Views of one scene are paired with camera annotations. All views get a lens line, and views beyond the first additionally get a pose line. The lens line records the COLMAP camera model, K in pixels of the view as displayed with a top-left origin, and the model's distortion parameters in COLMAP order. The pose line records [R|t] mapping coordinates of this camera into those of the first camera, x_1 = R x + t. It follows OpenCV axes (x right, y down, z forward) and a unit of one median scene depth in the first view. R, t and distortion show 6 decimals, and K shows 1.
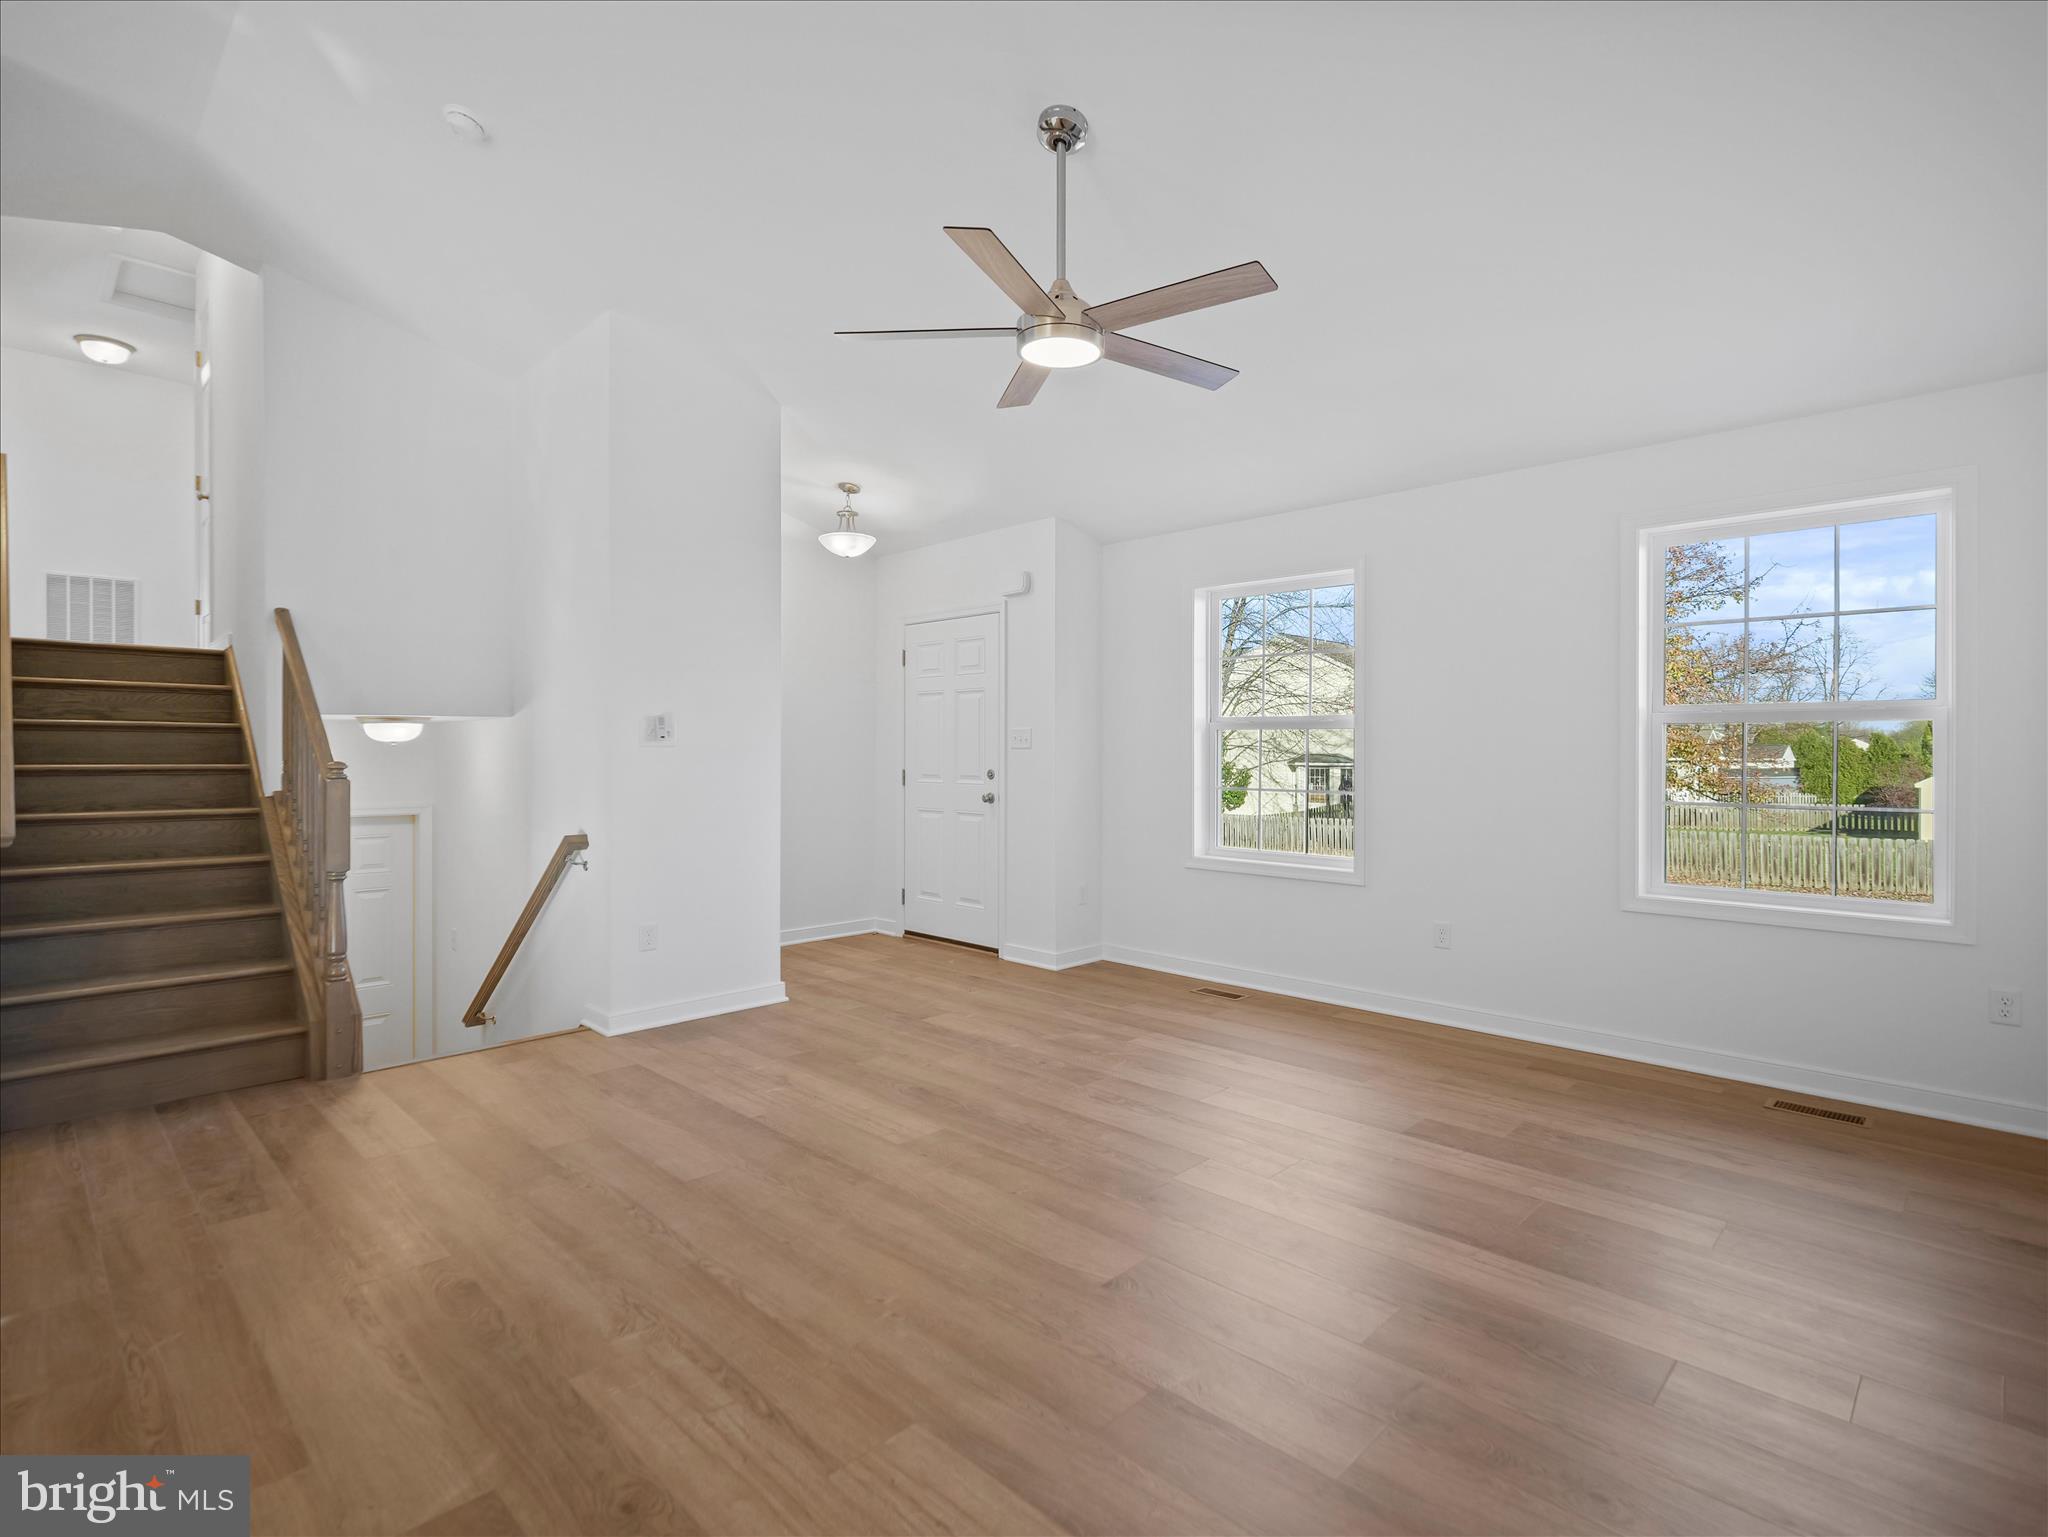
lens RADIAL K [[1046.8, 0, 1033.6], [0, 1046.8, 766.8], [0, 0, 1]] dist [-0.001814, -0.000741]
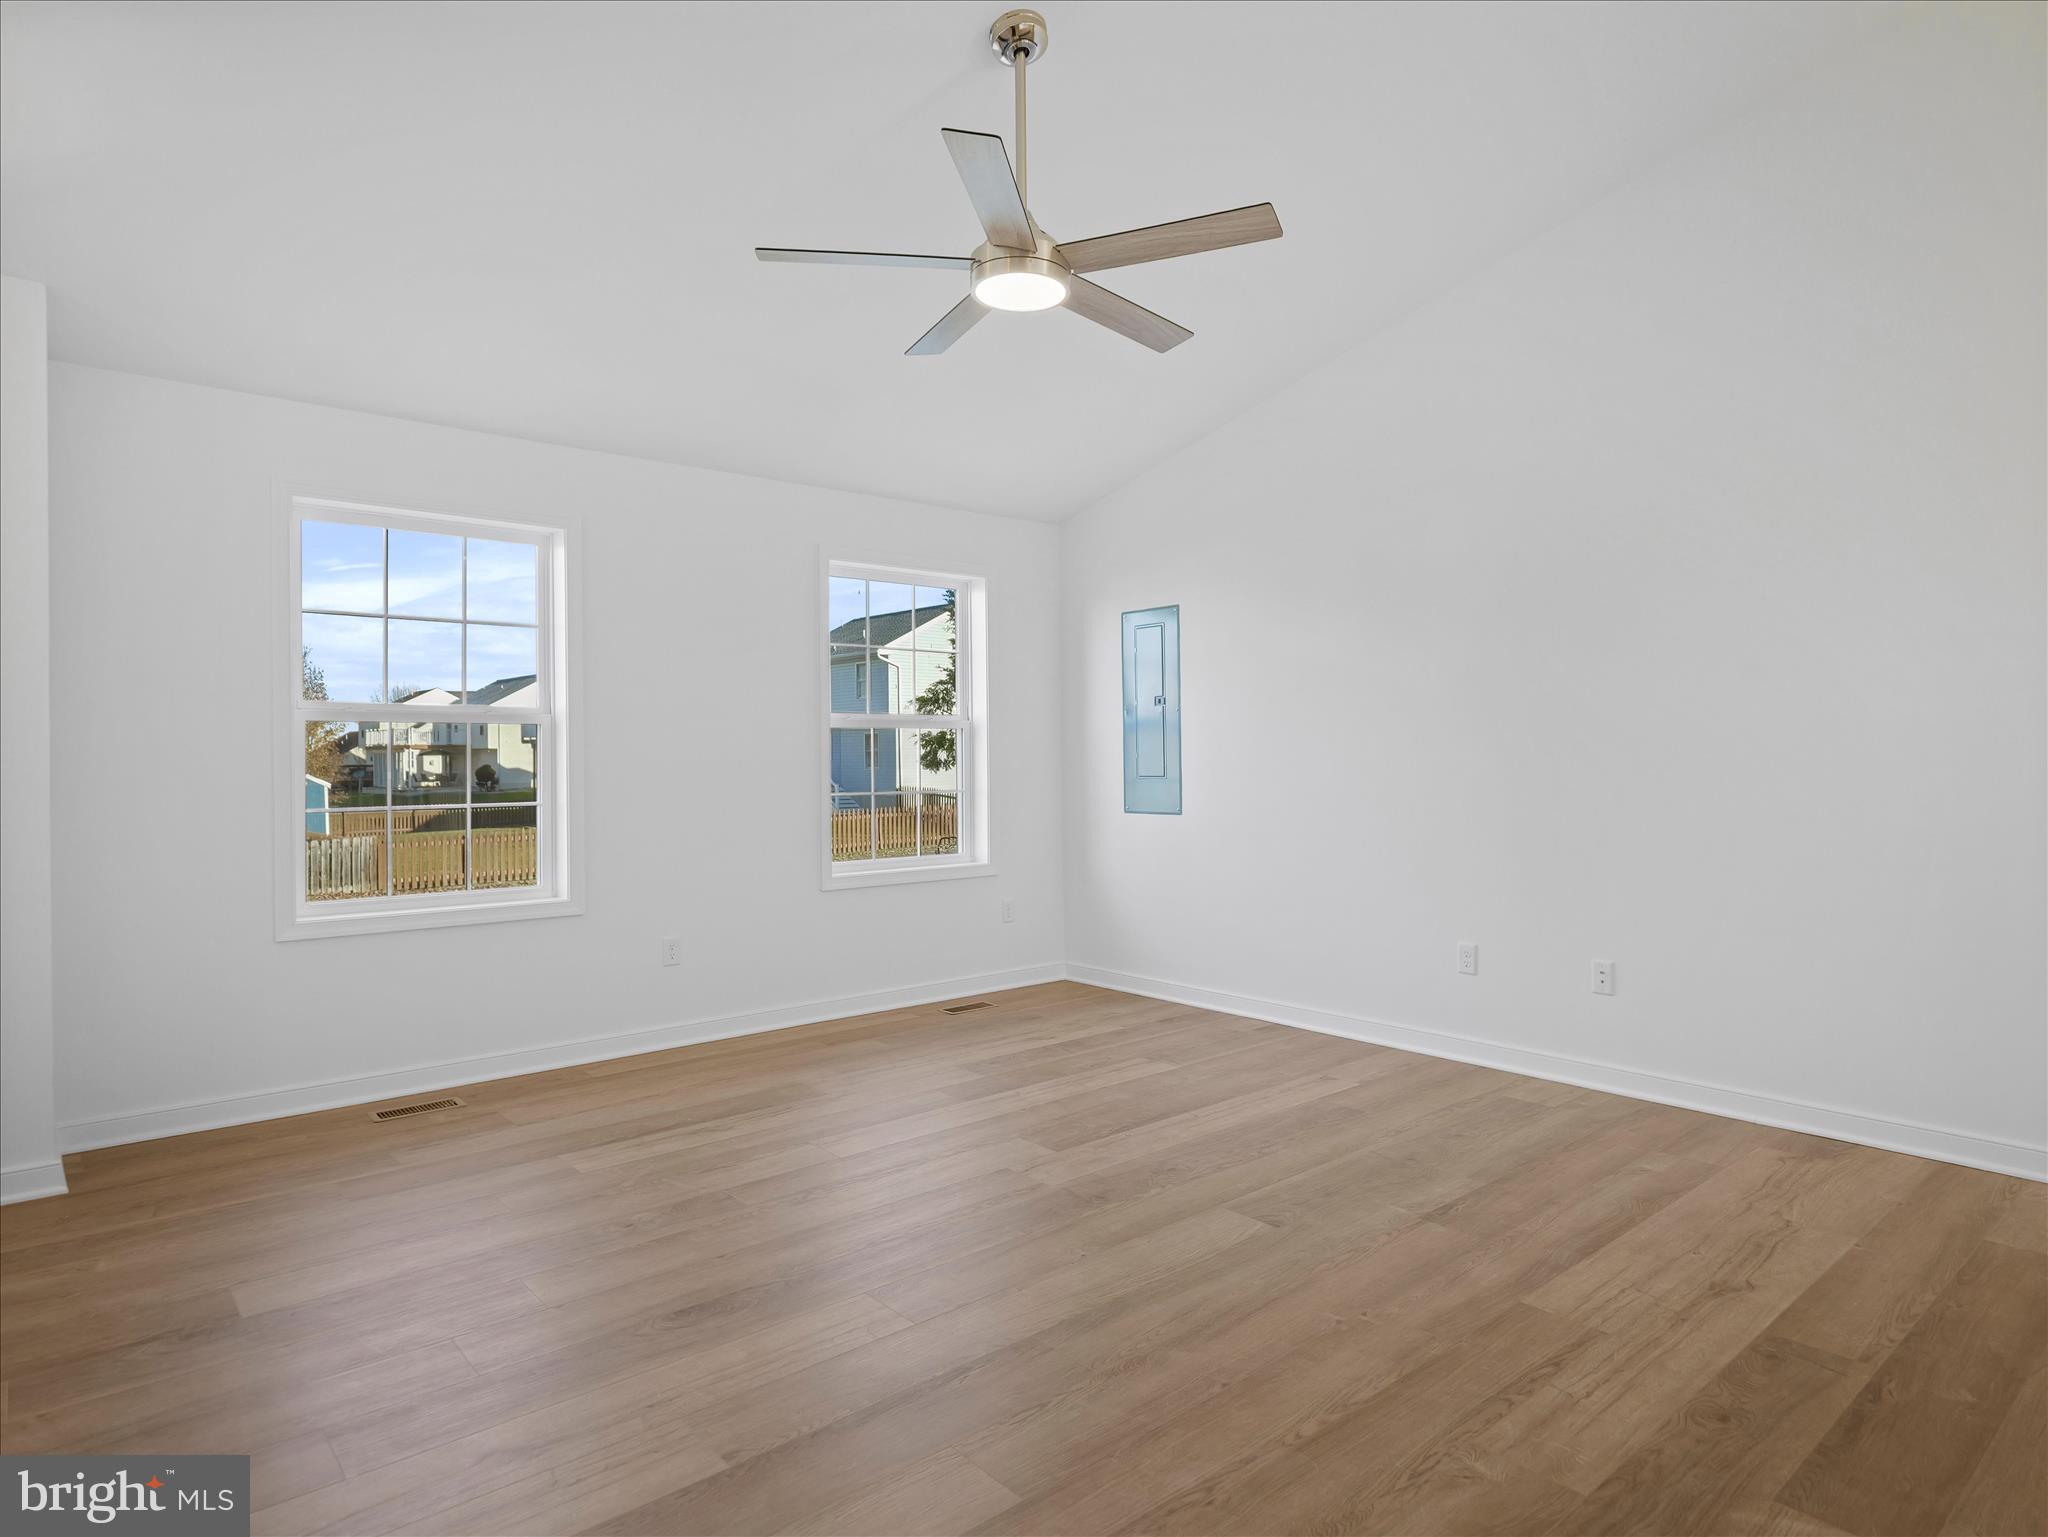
lens RADIAL K [[1181.5, 0, 1026.0], [0, 1181.5, 757.3], [0, 0, 1]] dist [-0.003229, 0.000992]
pose [[0.071103, -0.007865, 0.997438, -1.274046], [0.021163, 0.999756, 0.006374, -0.021867], [-0.997244, 0.020655, 0.071252, 1.228184]]
